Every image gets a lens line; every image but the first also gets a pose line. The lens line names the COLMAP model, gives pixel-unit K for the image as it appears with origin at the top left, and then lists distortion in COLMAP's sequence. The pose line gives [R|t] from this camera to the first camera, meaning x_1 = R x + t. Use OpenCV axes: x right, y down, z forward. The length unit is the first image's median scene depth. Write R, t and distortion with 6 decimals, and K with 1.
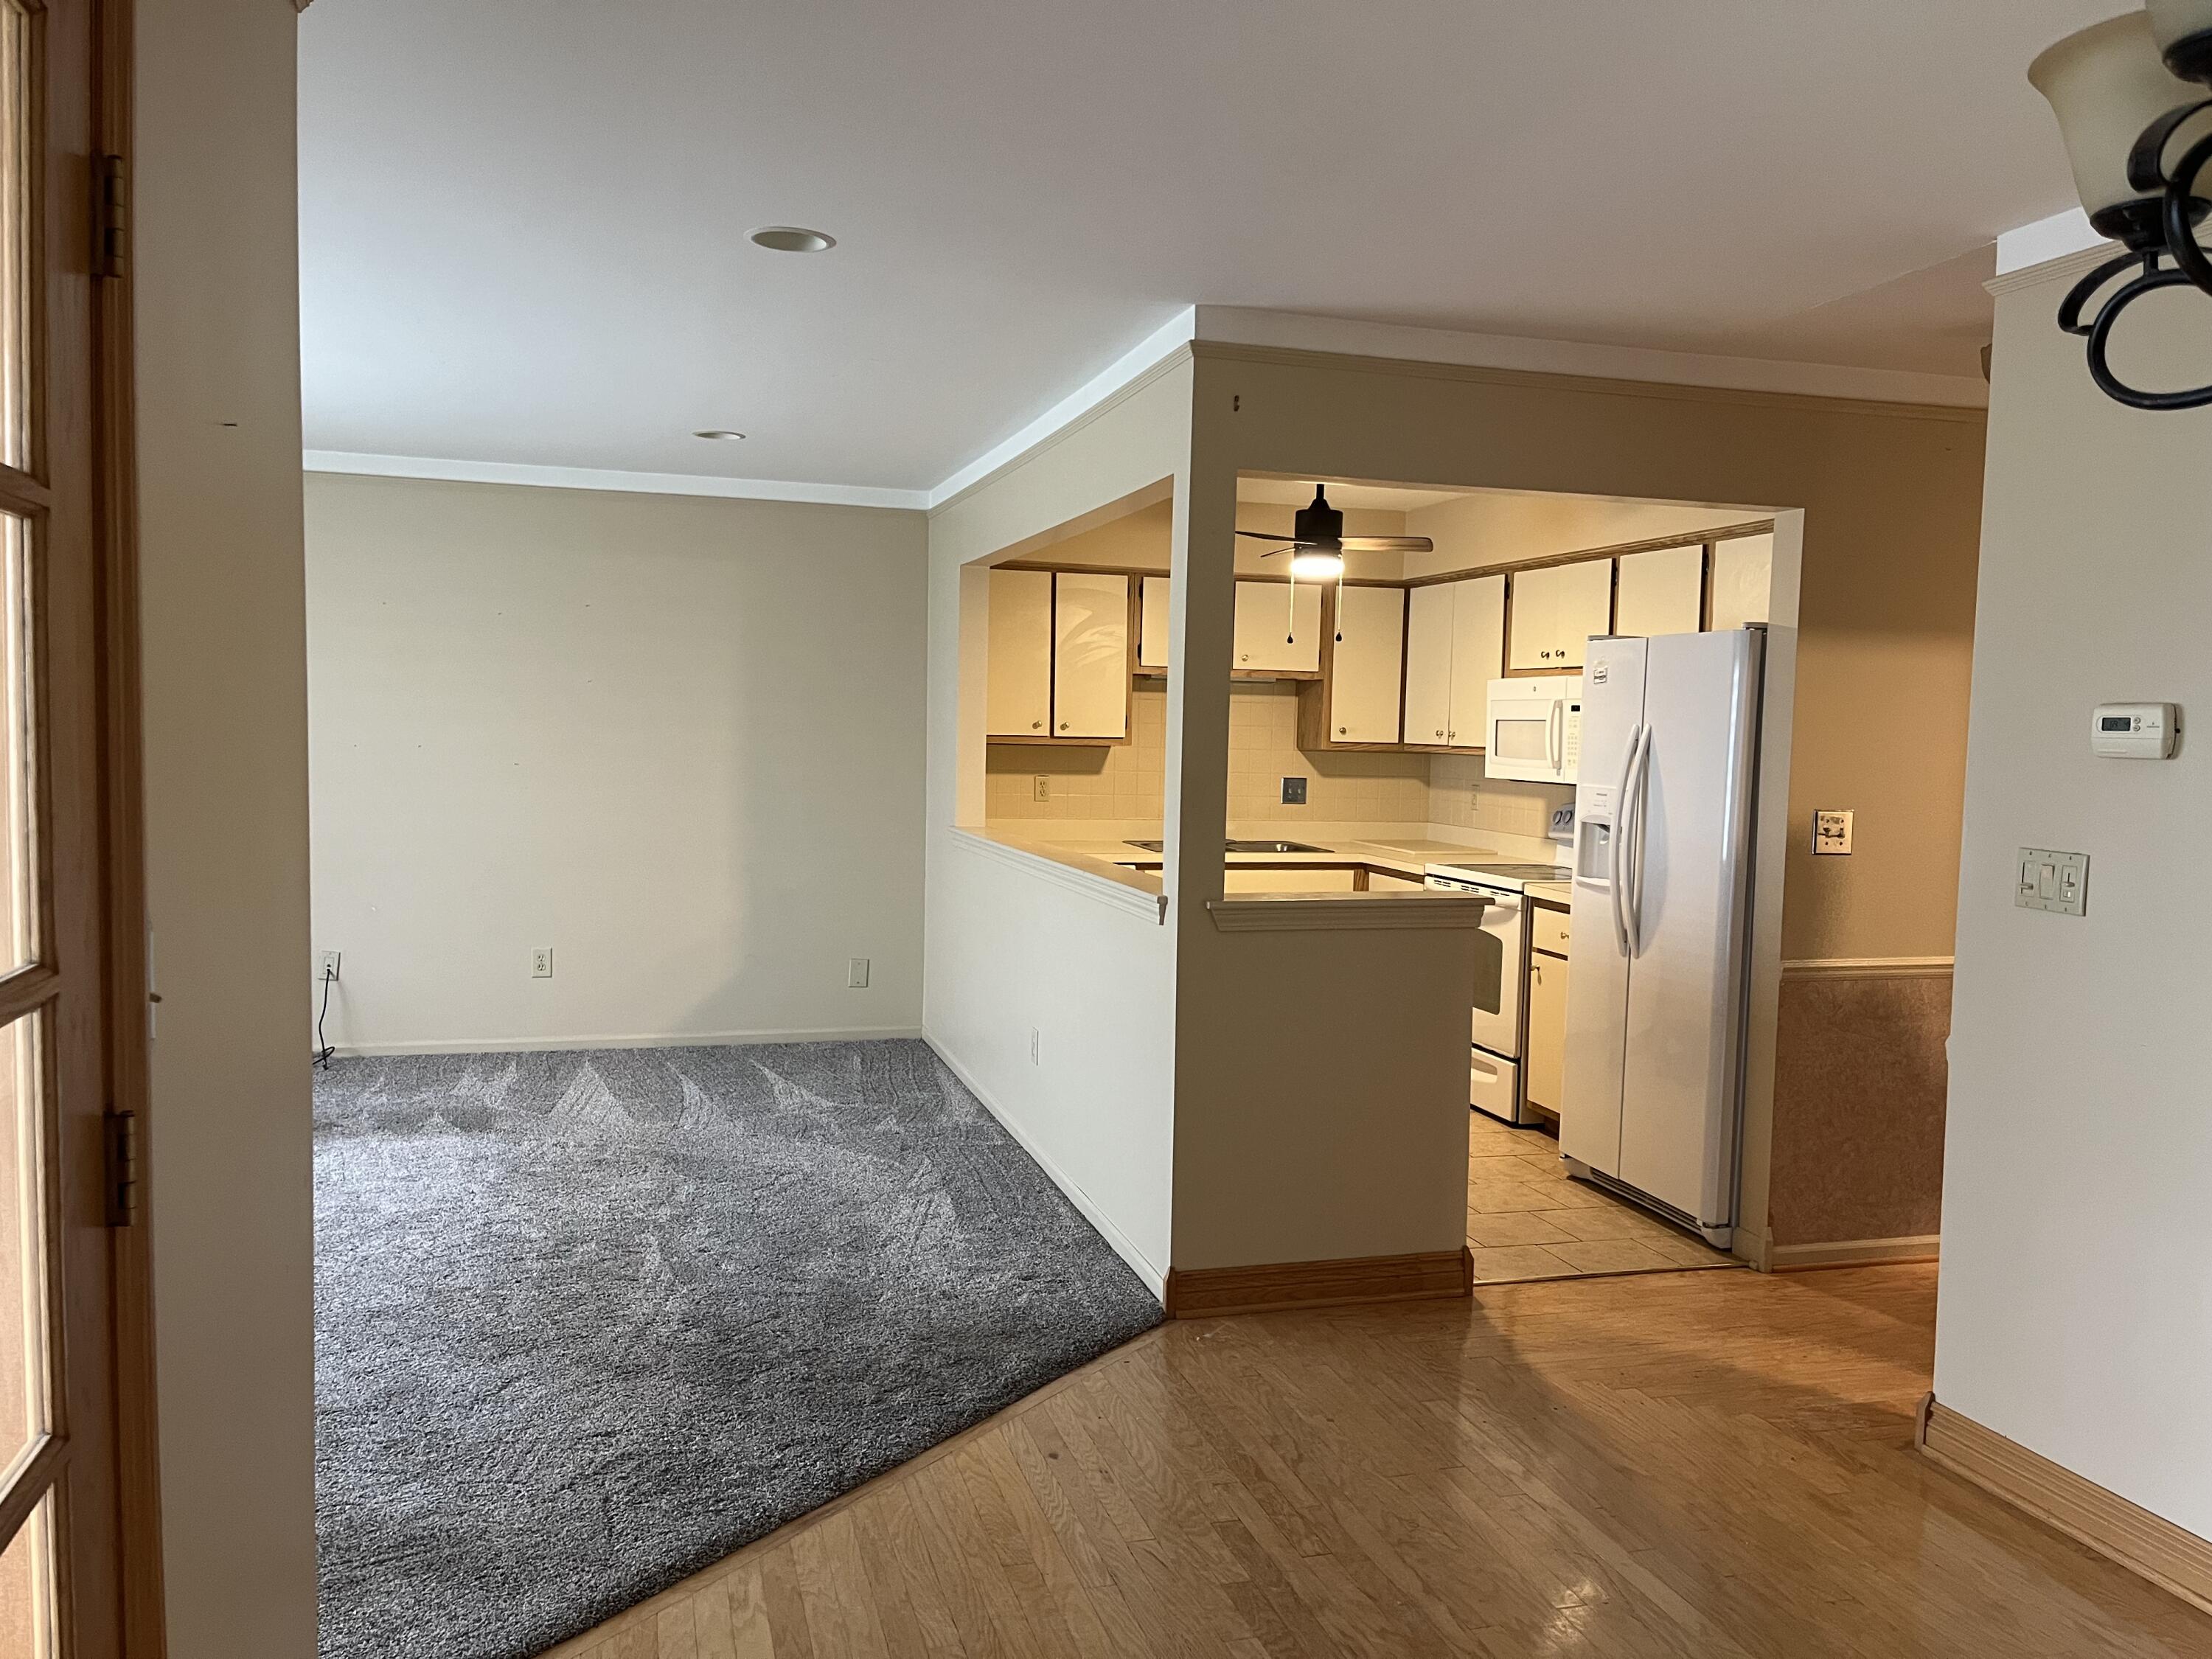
lens RADIAL K [[1654.9, 0, 1111.5], [0, 1654.9, 835.3], [0, 0, 1]] dist [0.073275, -0.108729]
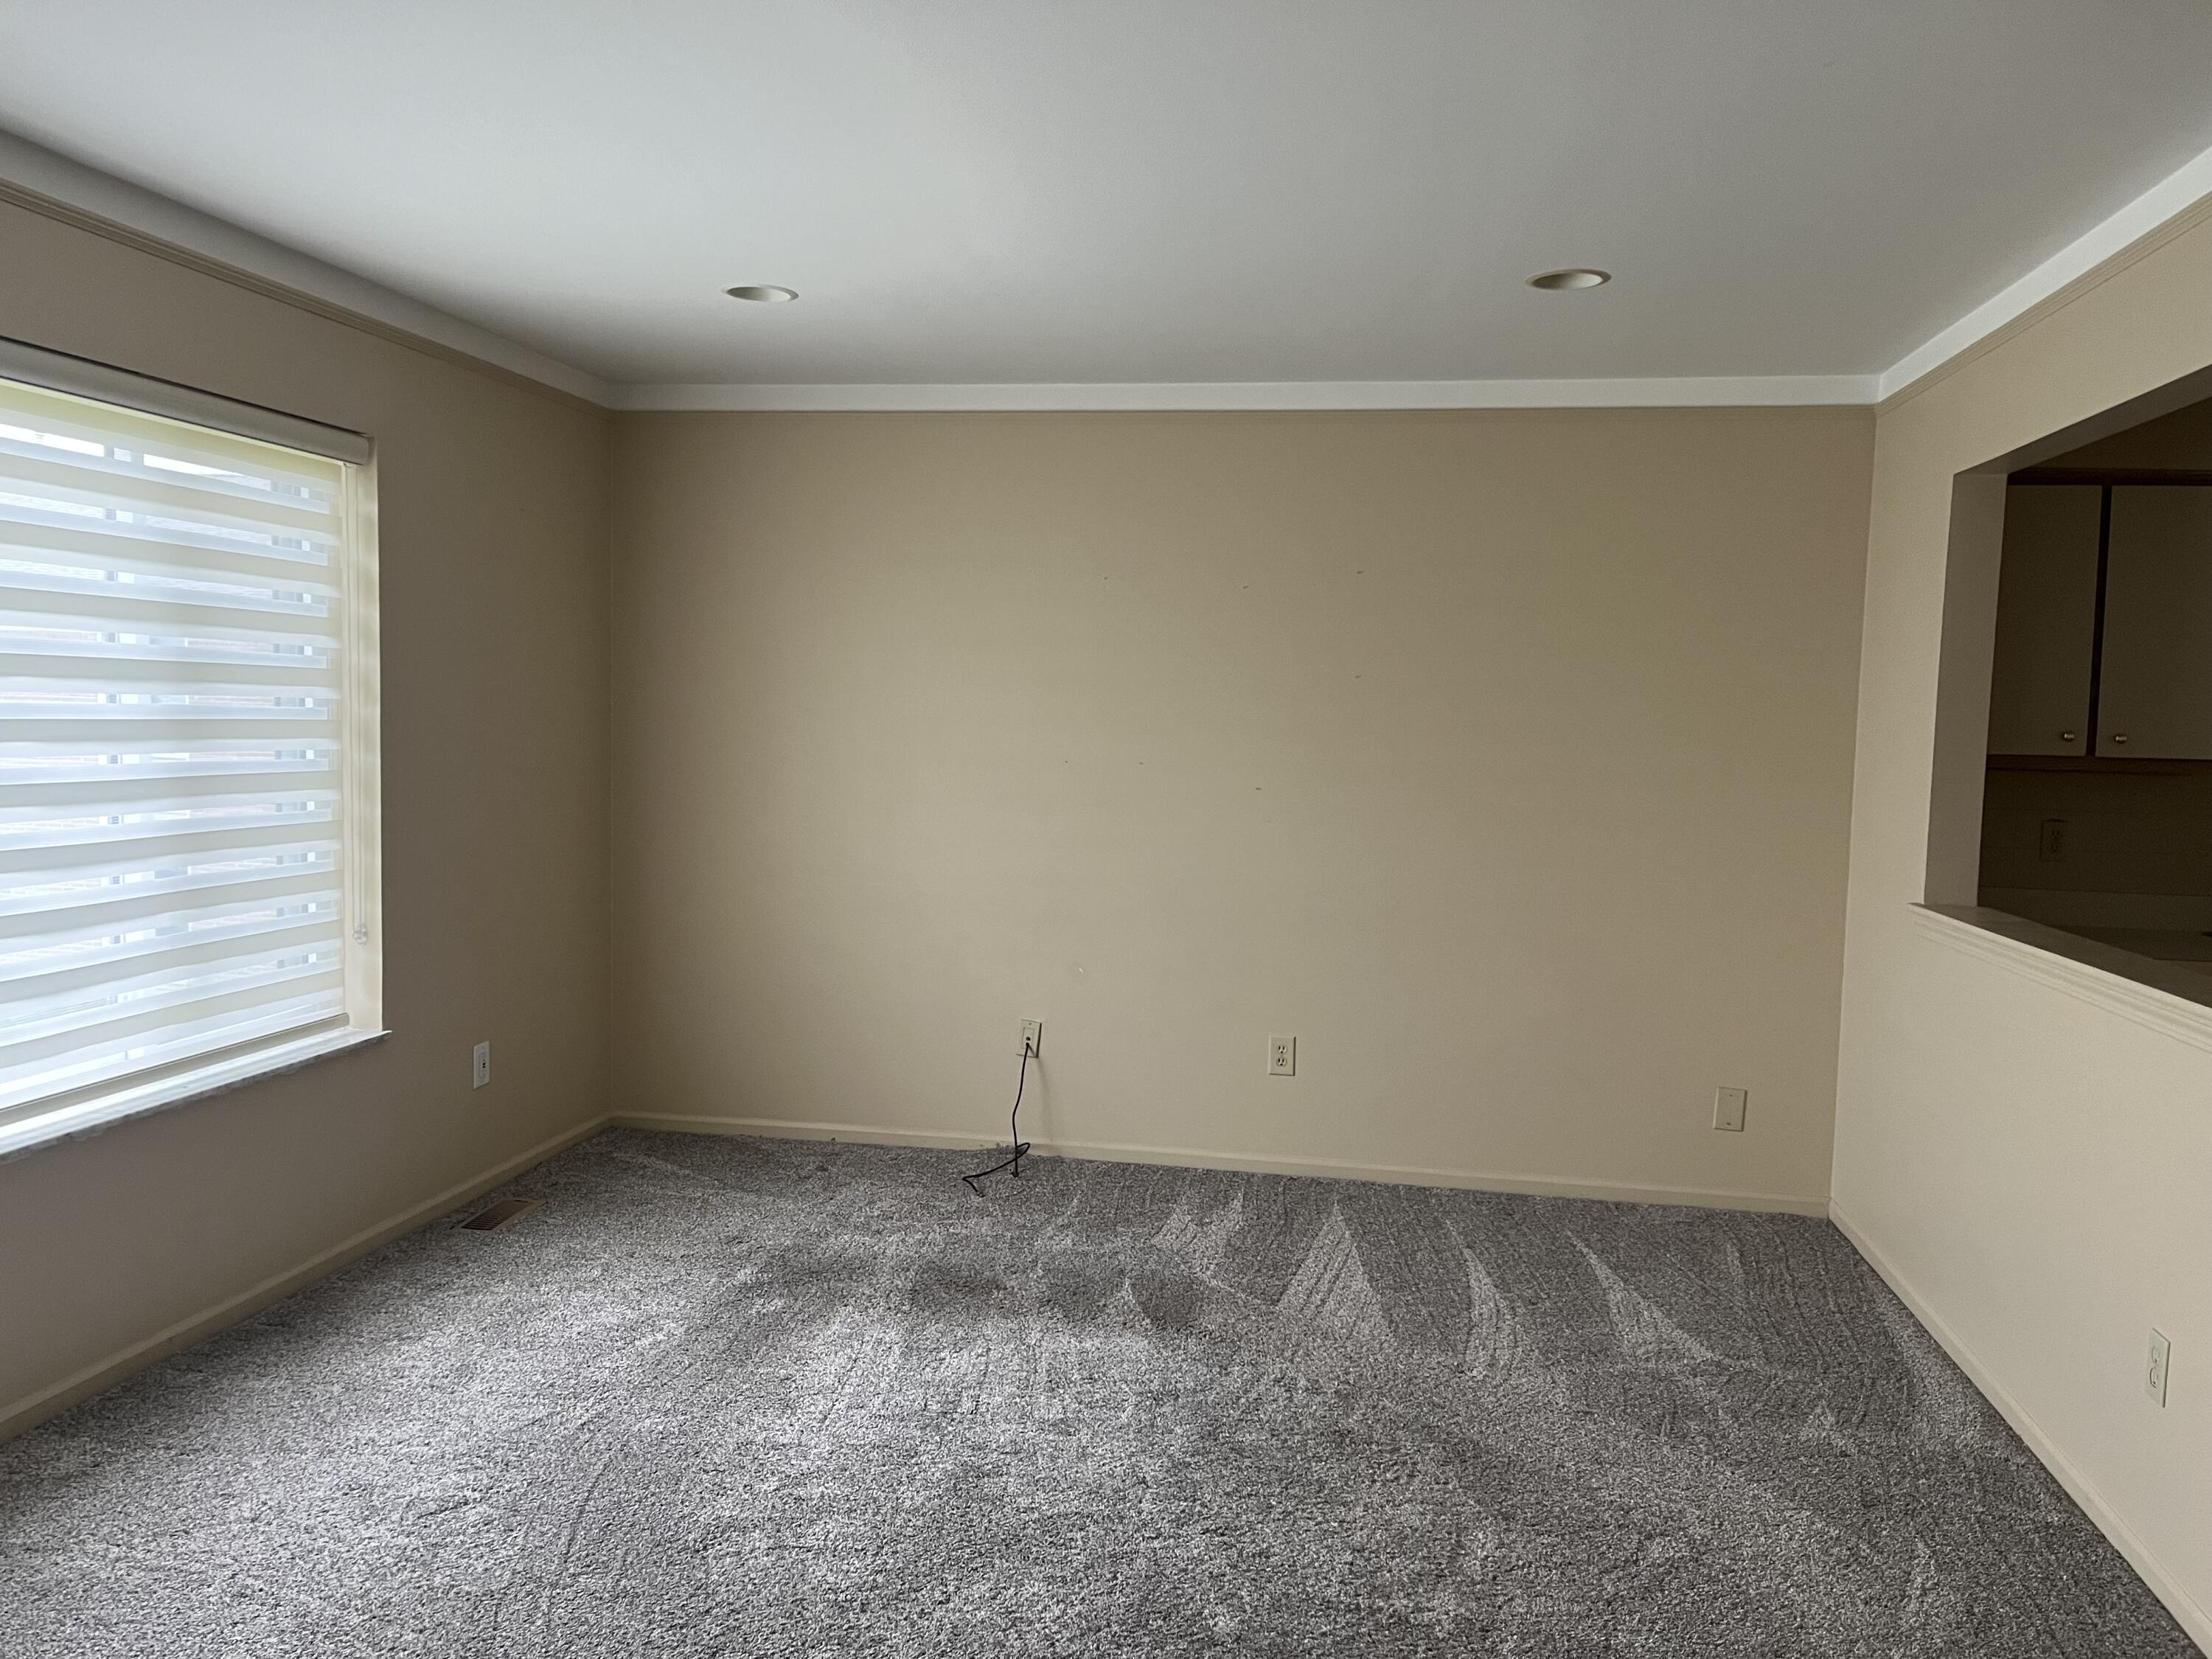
lens RADIAL K [[1654.9, 0, 1111.5], [0, 1654.9, 835.3], [0, 0, 1]] dist [0.073275, -0.108729]
pose [[0.897473, 0.034552, -0.439714, -0.093196], [-0.037113, 0.999307, 0.002775, -0.021257], [0.439505, 0.013828, 0.898133, 0.316303]]
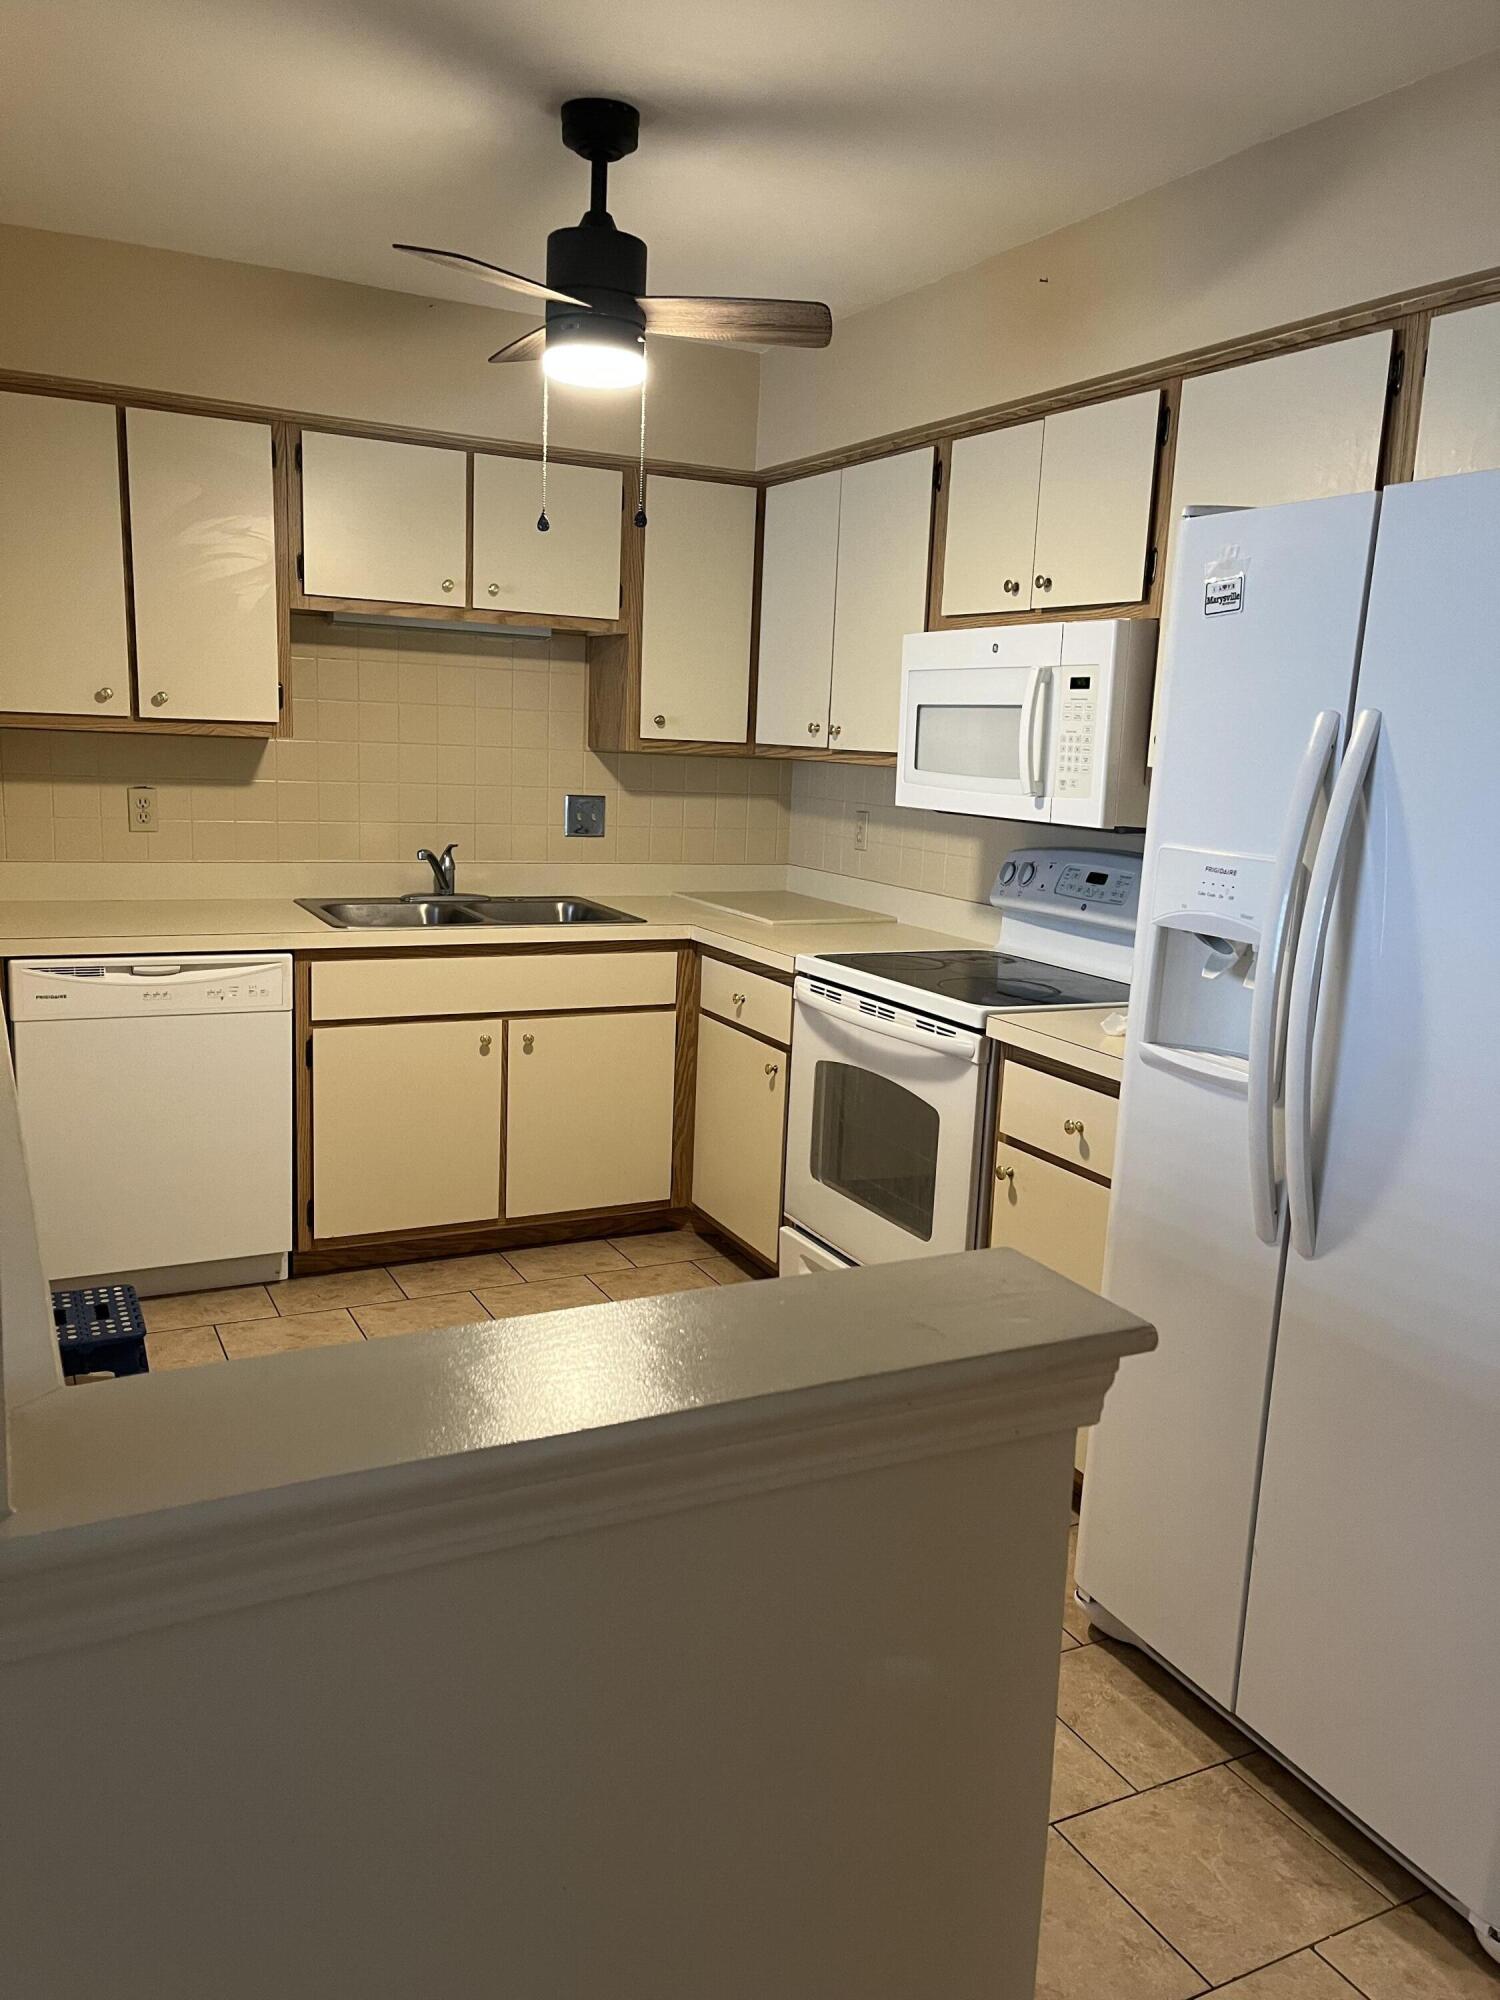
lens RADIAL K [[1496.3, 0, 757.1], [0, 1496.3, 1051.5], [0, 0, 1]] dist [0.073275, -0.108729]
pose [[0.981546, -0.022347, 0.189915, 0.074091], [-0.006337, 0.988802, 0.149102, -0.027849], [-0.191120, -0.147554, 0.970413, 0.483150]]
